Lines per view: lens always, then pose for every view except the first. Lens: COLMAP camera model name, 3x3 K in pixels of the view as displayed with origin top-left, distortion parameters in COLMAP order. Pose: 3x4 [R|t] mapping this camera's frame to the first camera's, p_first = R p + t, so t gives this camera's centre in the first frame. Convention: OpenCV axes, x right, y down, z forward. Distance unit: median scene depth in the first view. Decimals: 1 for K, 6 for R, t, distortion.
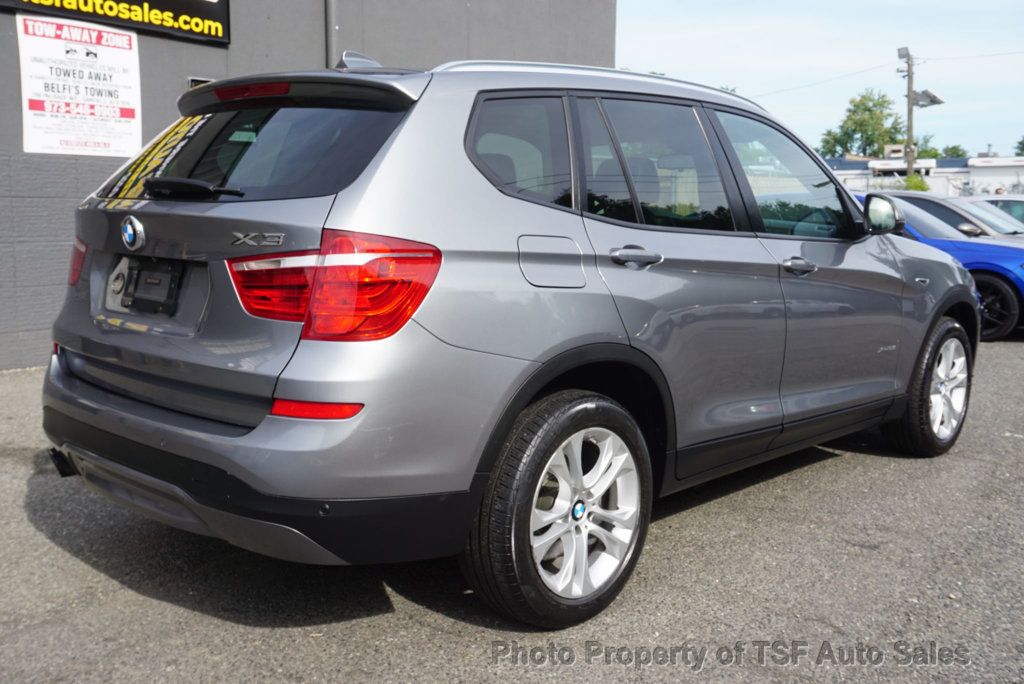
lens RADIAL K [[1061.8, 0, 510.8], [0, 1061.8, 338.8], [0, 0, 1]] dist [0.041200, 0.000000]
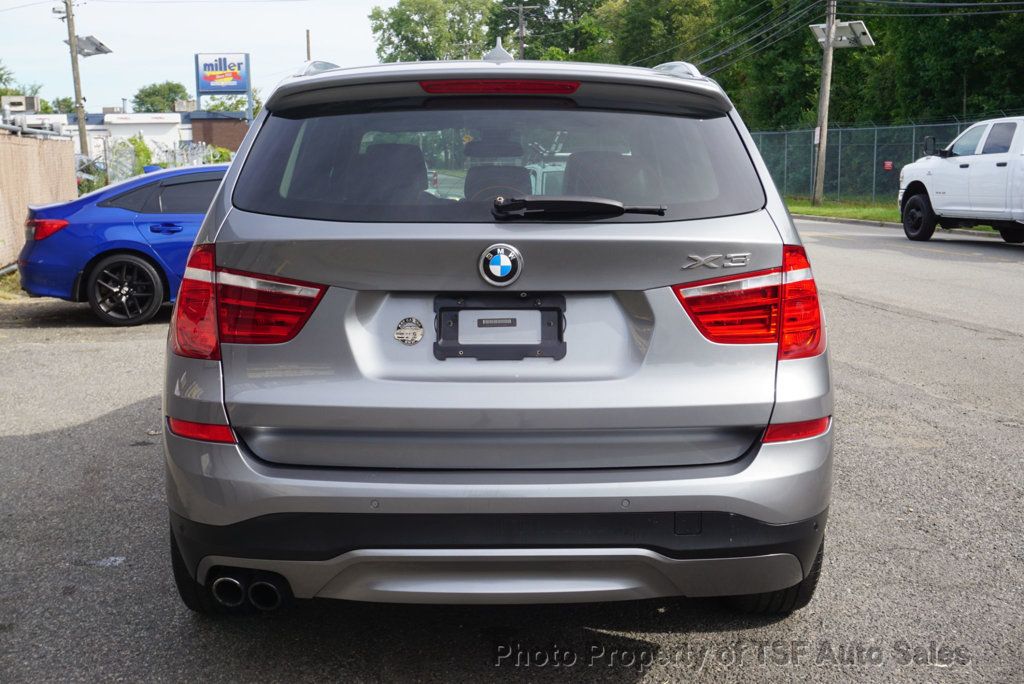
lens RADIAL K [[1271.5, 0, 512.7], [0, 1271.5, 347.5], [0, 0, 1]] dist [0.024938, 0.000000]
pose [[0.715182, -0.121439, 0.688308, -1.069658], [0.109079, 0.992116, 0.061703, -0.099914], [-0.690374, 0.030951, 0.722790, 0.301381]]
